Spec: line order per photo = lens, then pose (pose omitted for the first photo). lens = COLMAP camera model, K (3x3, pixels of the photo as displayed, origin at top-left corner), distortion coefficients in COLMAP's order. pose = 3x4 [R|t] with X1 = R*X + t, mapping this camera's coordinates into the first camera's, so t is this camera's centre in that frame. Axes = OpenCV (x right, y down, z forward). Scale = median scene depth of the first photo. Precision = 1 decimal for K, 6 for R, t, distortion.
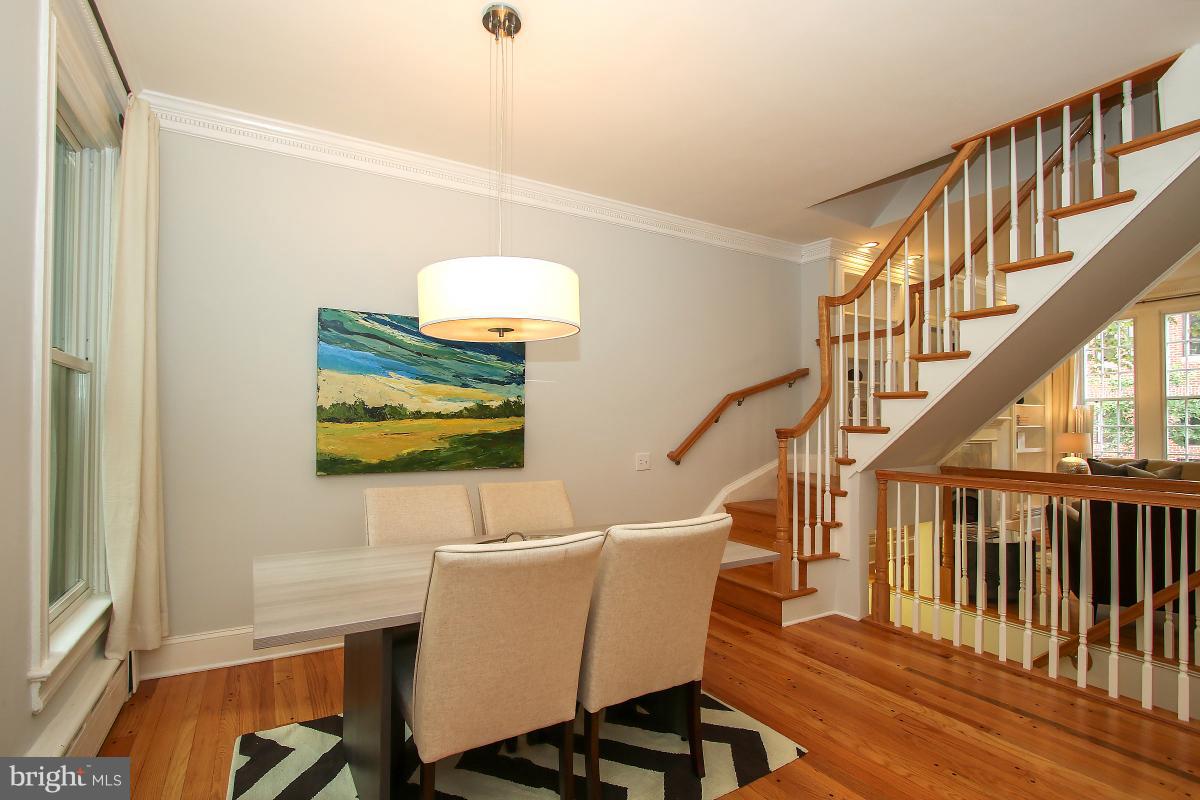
lens RADIAL K [[561.7, 0, 609.8], [0, 561.7, 417.4], [0, 0, 1]] dist [-0.011139, 0.001017]
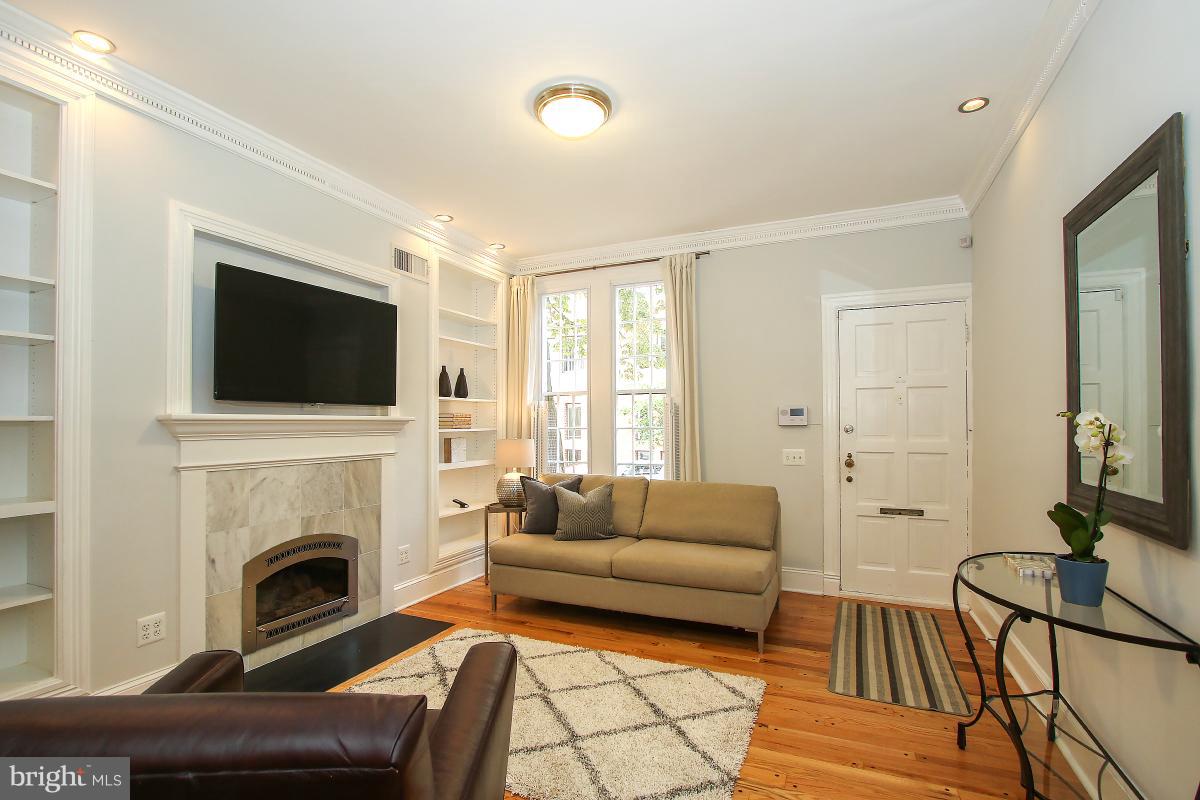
lens RADIAL K [[561.7, 0, 594.3], [0, 561.7, 410.0], [0, 0, 1]] dist [-0.011139, 0.001017]
pose [[0.837580, 0.001598, 0.546312, 0.495526], [0.000995, 0.999990, -0.004451, -0.005760], [-0.546314, 0.004272, 0.837570, 0.322842]]
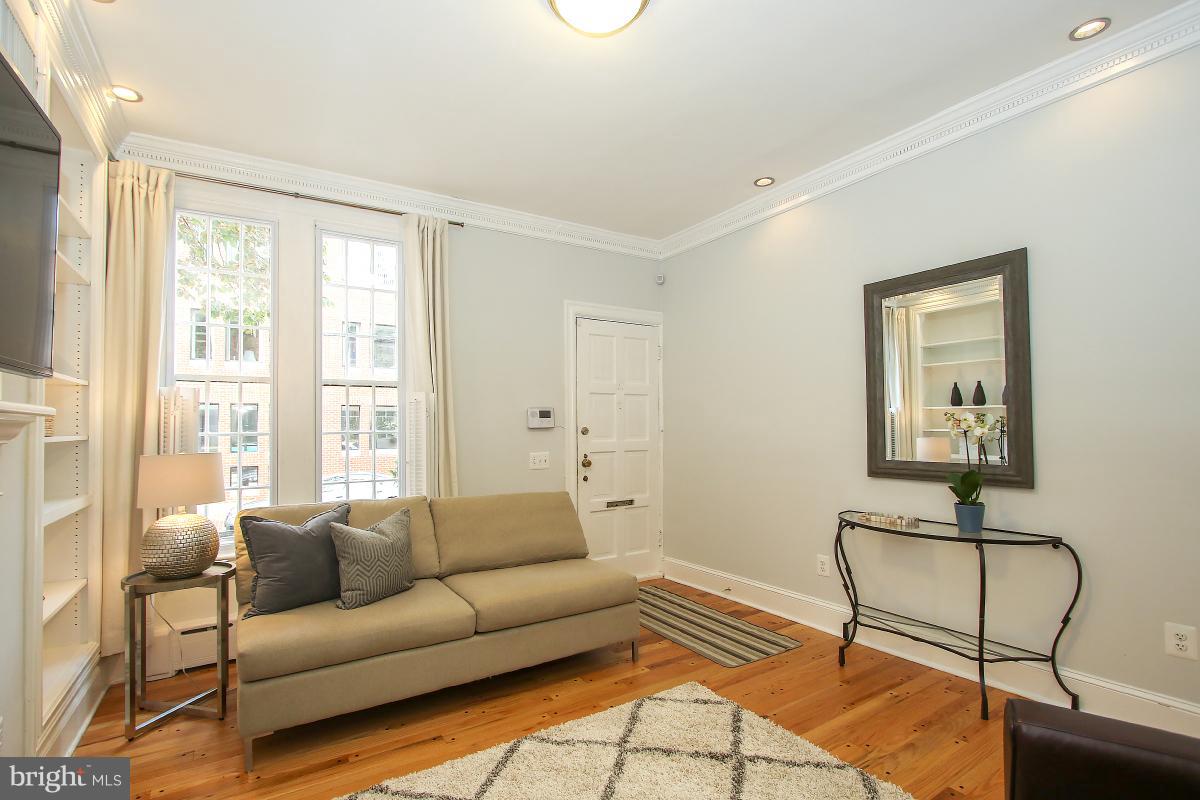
lens RADIAL K [[561.7, 0, 595.8], [0, 561.7, 405.5], [0, 0, 1]] dist [-0.011139, 0.001017]
pose [[0.008364, 0.033620, 0.999400, 0.413147], [-0.007070, 0.999412, -0.033562, 0.004799], [-0.999940, -0.006785, 0.008597, 0.663135]]
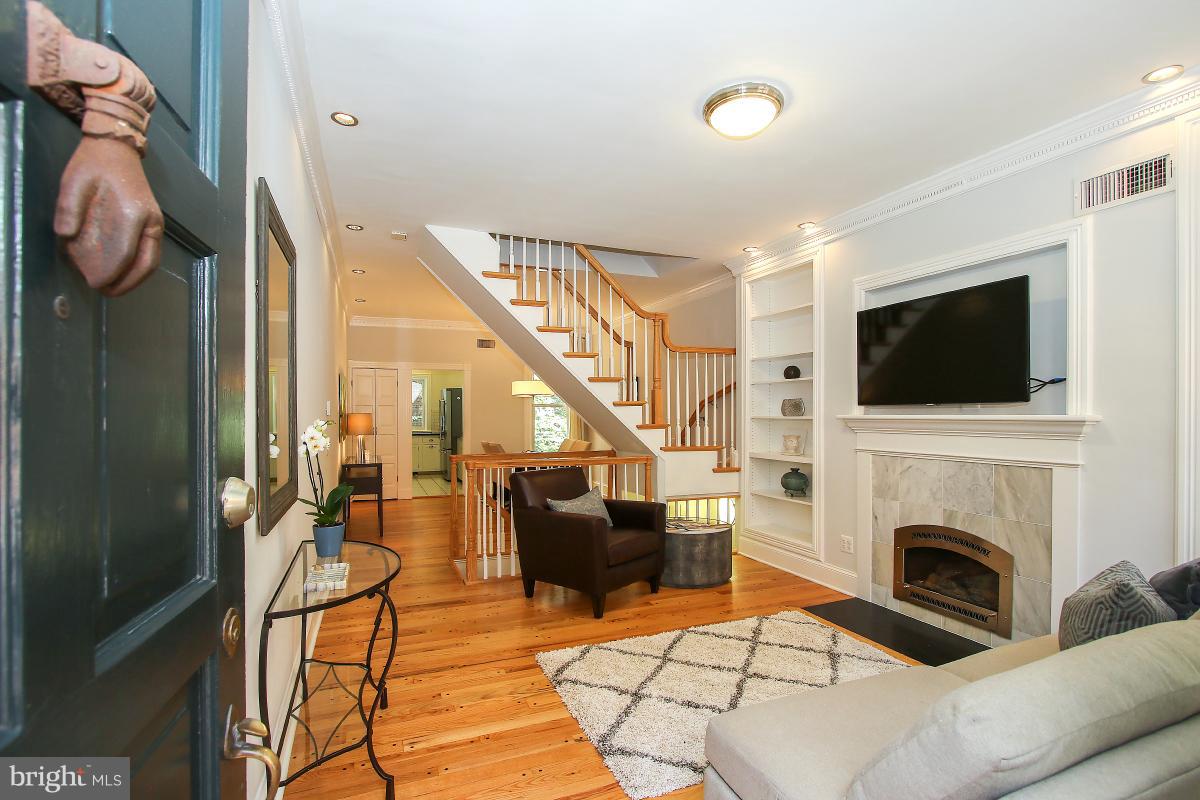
lens RADIAL K [[561.7, 0, 597.0], [0, 561.7, 411.4], [0, 0, 1]] dist [-0.011139, 0.001017]
pose [[-0.174383, -0.011454, -0.984611, 1.109370], [0.014955, 0.999786, -0.014279, -0.004256], [0.984564, -0.017215, -0.174175, 0.631193]]
